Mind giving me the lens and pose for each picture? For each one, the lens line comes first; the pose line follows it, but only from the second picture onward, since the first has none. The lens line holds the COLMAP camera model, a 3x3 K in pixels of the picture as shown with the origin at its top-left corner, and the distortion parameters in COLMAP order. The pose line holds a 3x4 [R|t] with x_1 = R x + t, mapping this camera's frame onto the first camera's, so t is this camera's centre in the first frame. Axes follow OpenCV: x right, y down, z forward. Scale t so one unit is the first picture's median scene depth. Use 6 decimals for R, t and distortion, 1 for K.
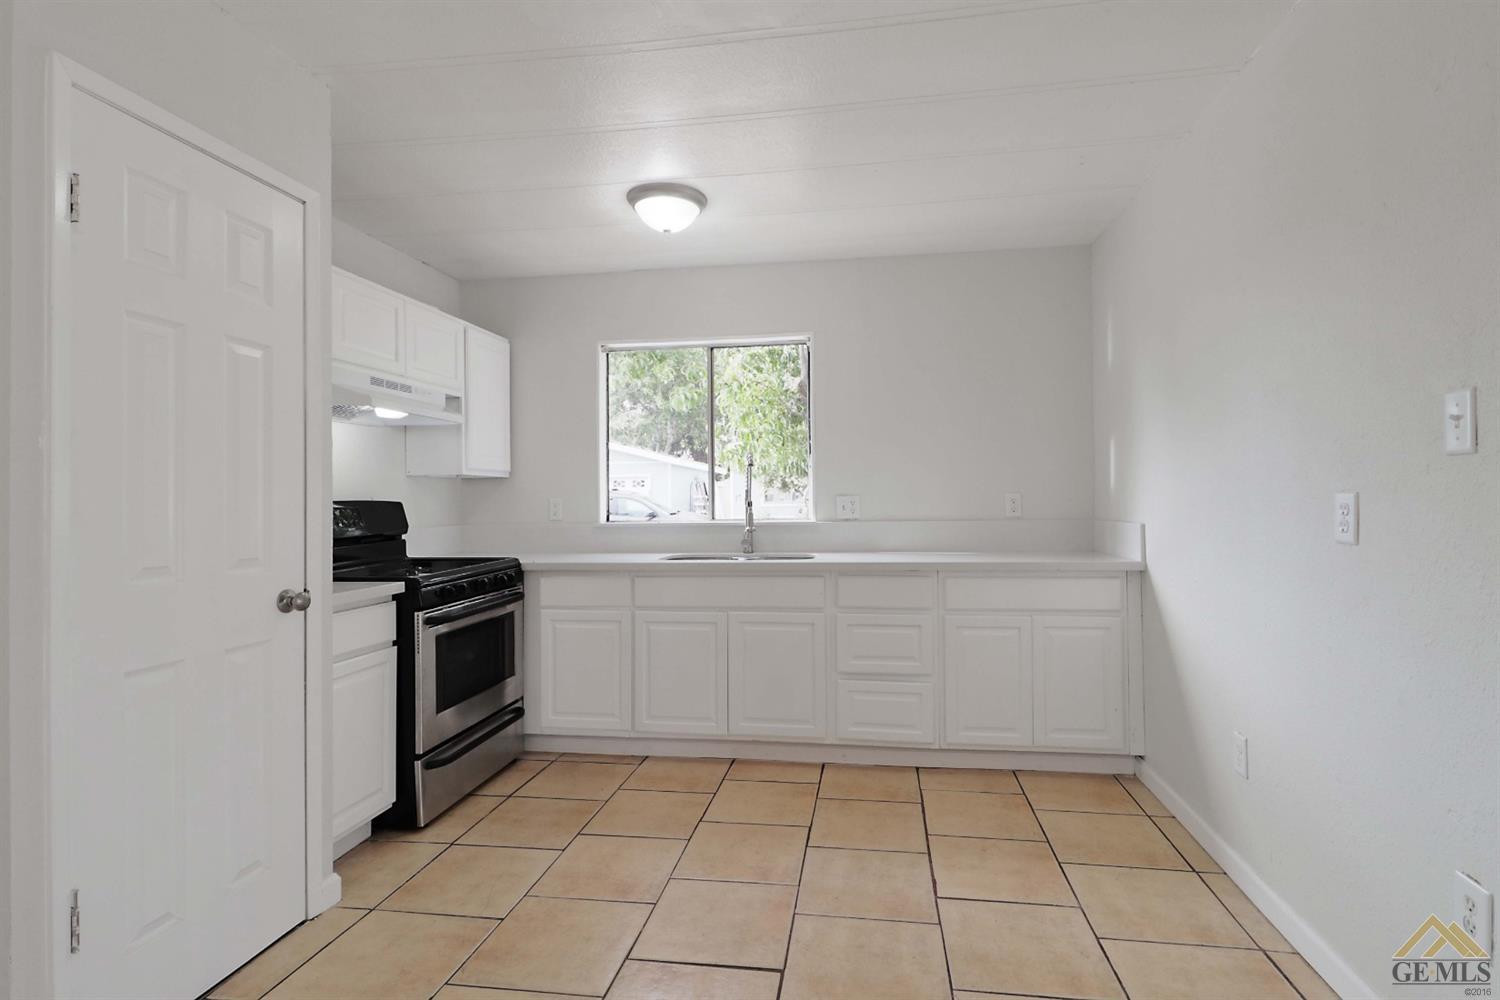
lens RADIAL K [[708.0, 0, 744.7], [0, 708.0, 495.6], [0, 0, 1]] dist [0.017557, -0.006891]
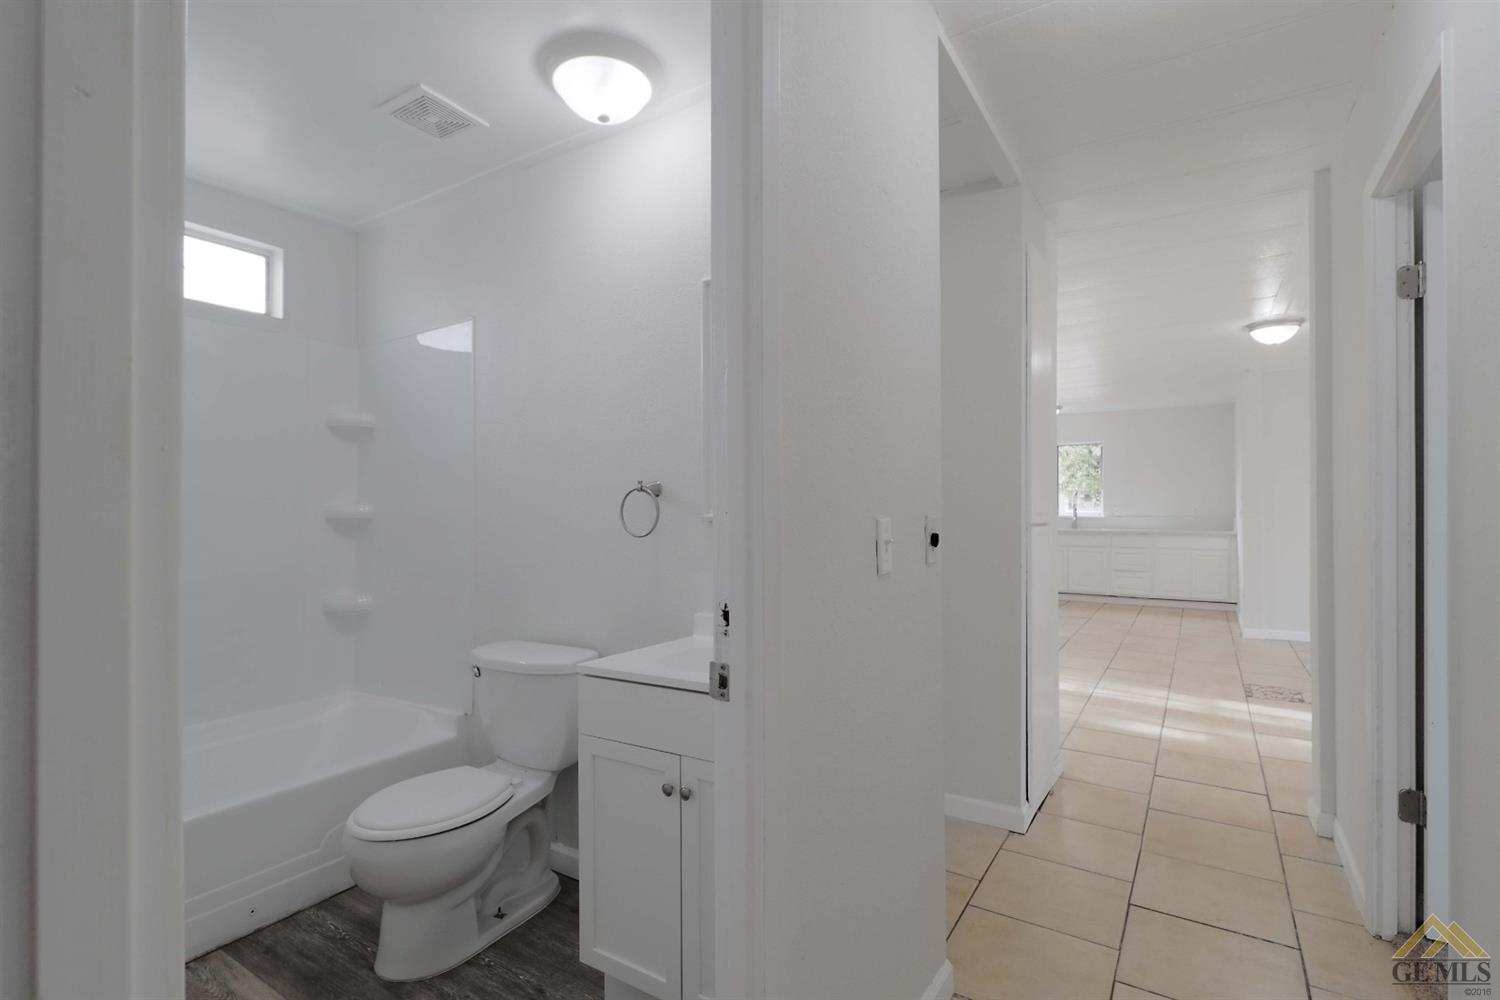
lens RADIAL K [[708.0, 0, 749.5], [0, 708.0, 505.4], [0, 0, 1]] dist [0.017557, -0.006891]
pose [[0.926824, 0.010265, -0.375355, -0.136535], [-0.007707, 0.999936, 0.008315, -0.016142], [0.375416, -0.004813, 0.926844, -2.074584]]
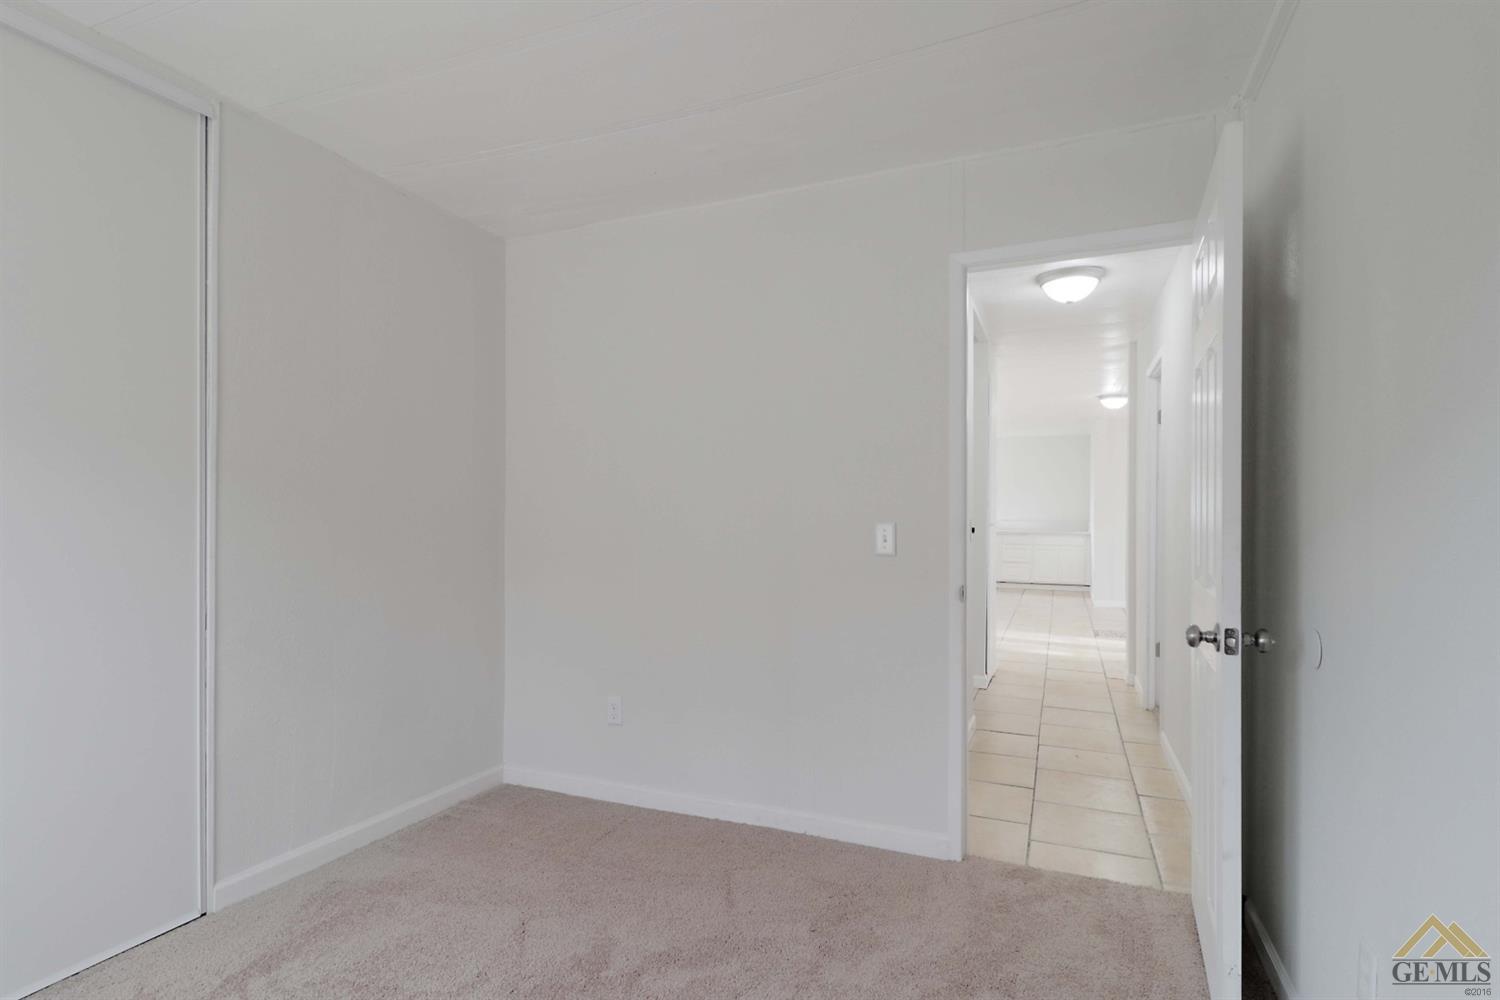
lens RADIAL K [[708.0, 0, 749.1], [0, 708.0, 515.9], [0, 0, 1]] dist [0.017557, -0.006891]
pose [[0.972853, 0.019125, -0.230634, -0.294080], [-0.015678, 0.999736, 0.016768, -0.026338], [0.230894, -0.012697, 0.972896, -2.787103]]
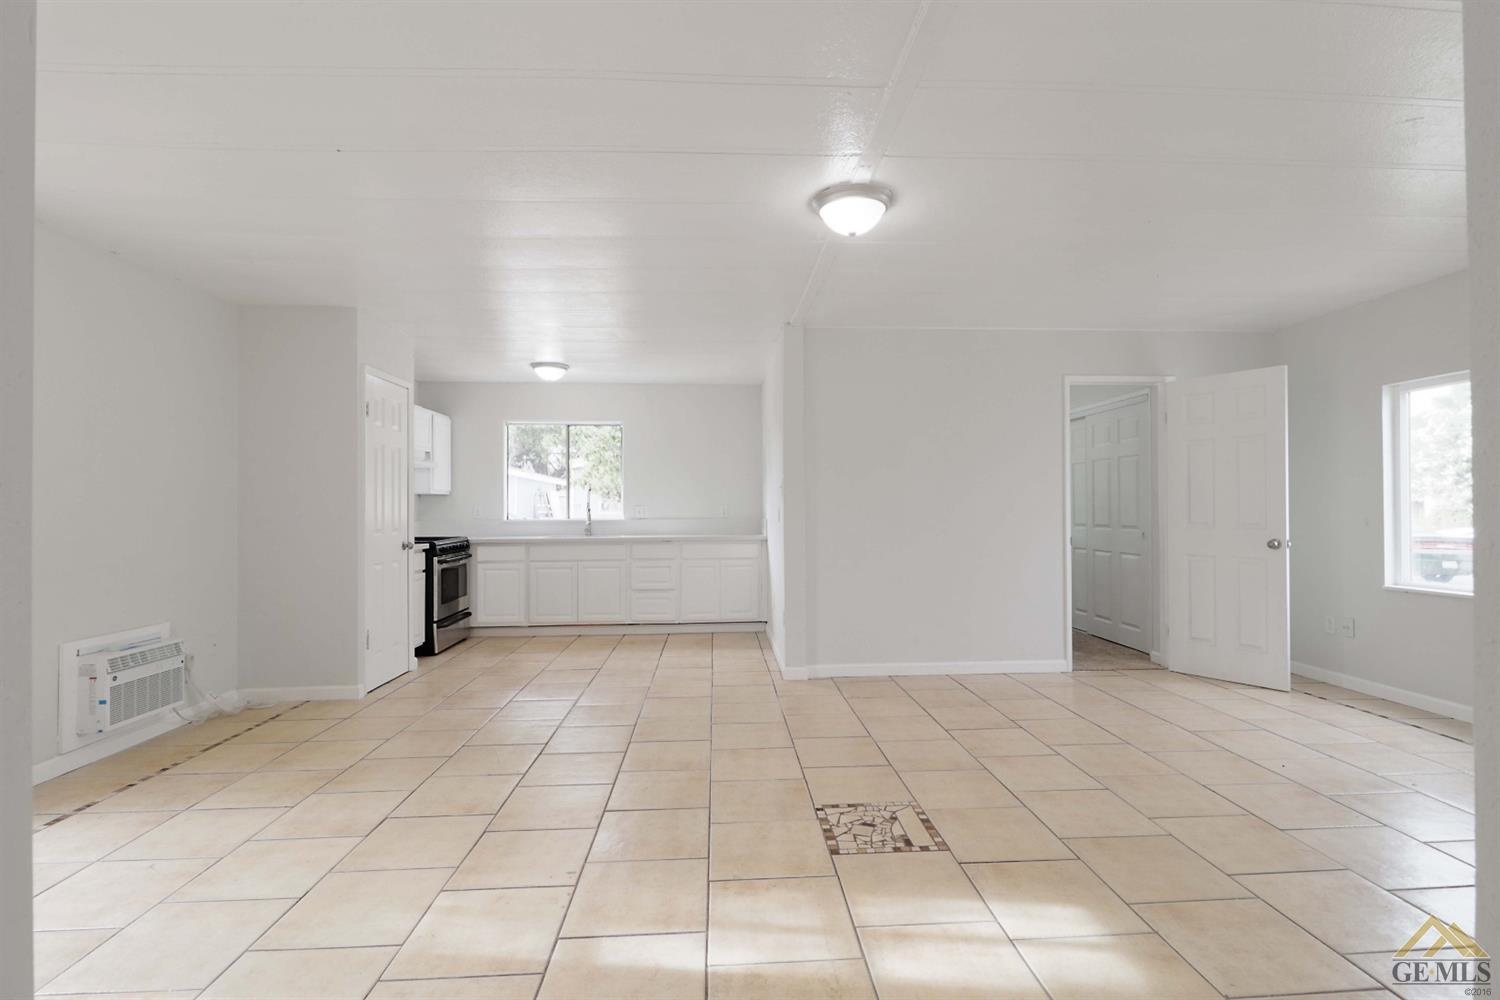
lens RADIAL K [[708.0, 0, 760.7], [0, 708.0, 505.6], [0, 0, 1]] dist [0.017557, -0.006891]
pose [[0.969954, 0.007821, 0.243163, -0.010188], [-0.007904, 0.999969, -0.000634, -0.003628], [-0.243160, -0.001307, 0.969985, -1.107958]]
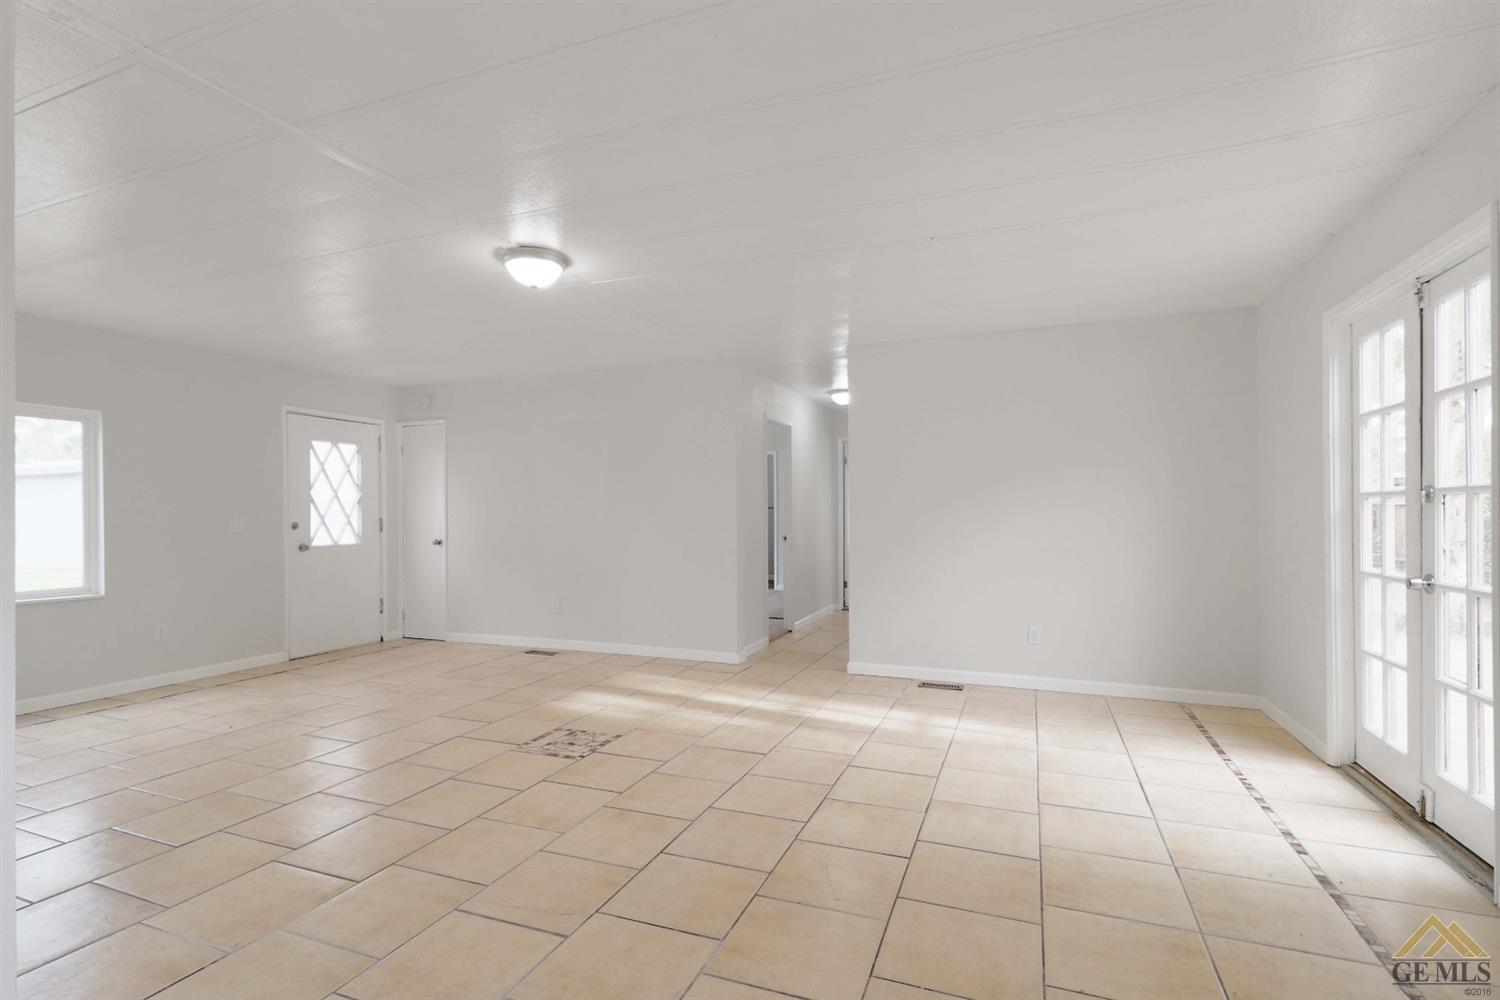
lens RADIAL K [[708.0, 0, 746.8], [0, 708.0, 509.5], [0, 0, 1]] dist [0.017557, -0.006891]
pose [[-0.981844, 0.020941, 0.188532, -0.193119], [0.018229, 0.999704, -0.016108, 0.008202], [-0.188813, -0.012379, -0.981935, 0.768787]]
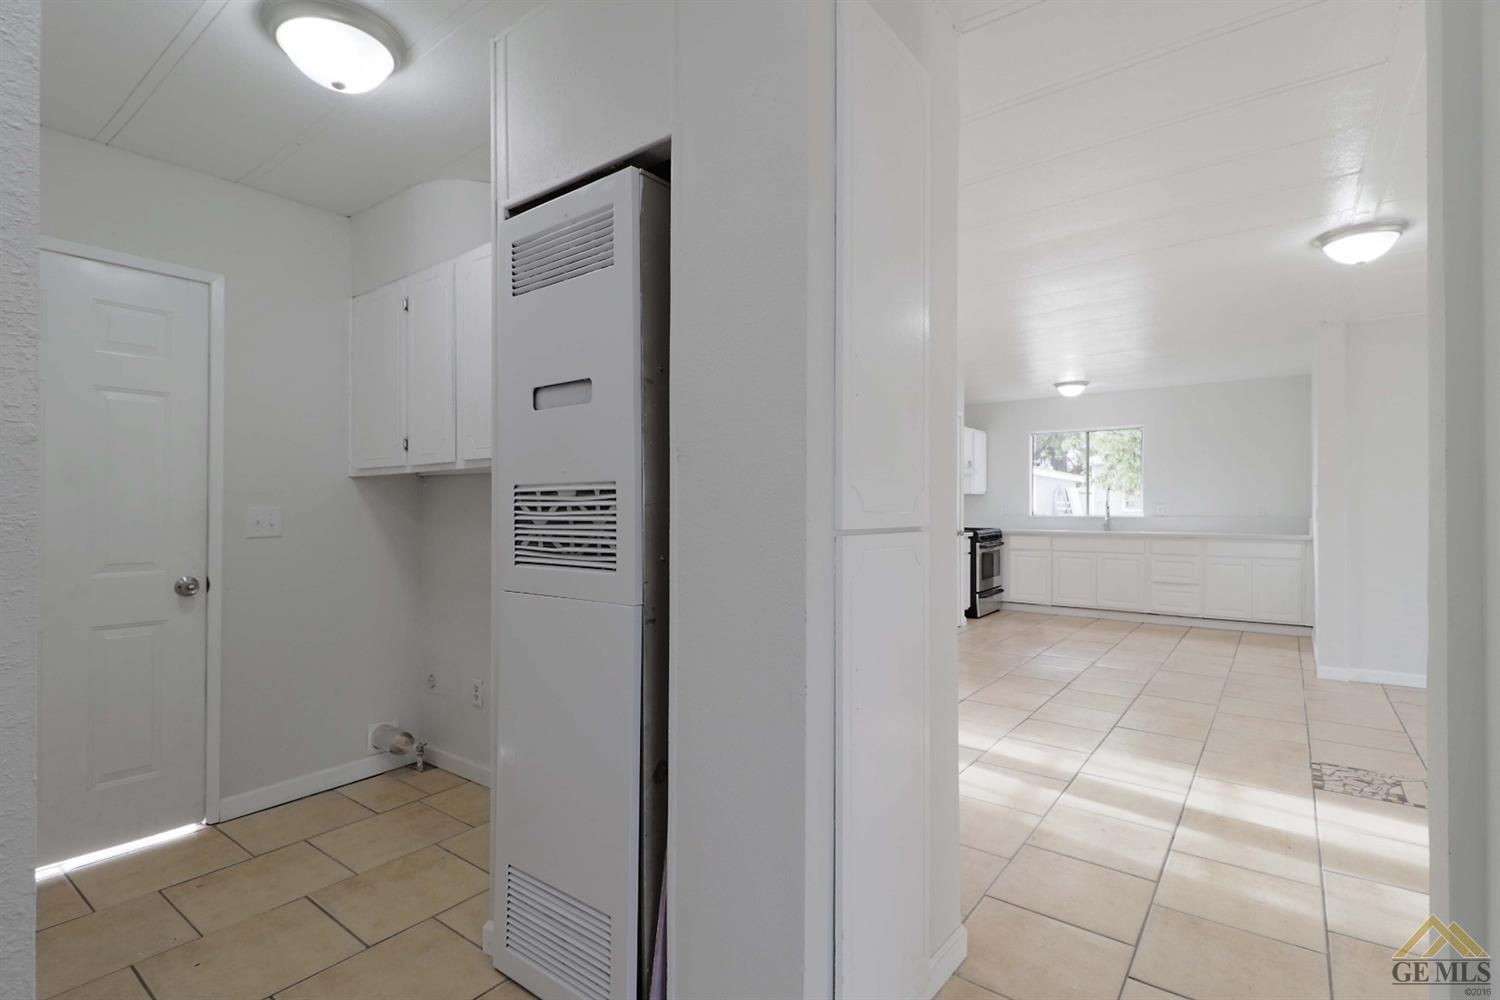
lens RADIAL K [[708.0, 0, 753.6], [0, 708.0, 506.2], [0, 0, 1]] dist [0.017557, -0.006891]
pose [[0.895940, 0.011750, -0.444019, 0.002365], [-0.007605, 0.999909, 0.011114, -0.008638], [0.444110, -0.006581, 0.895948, -1.564126]]
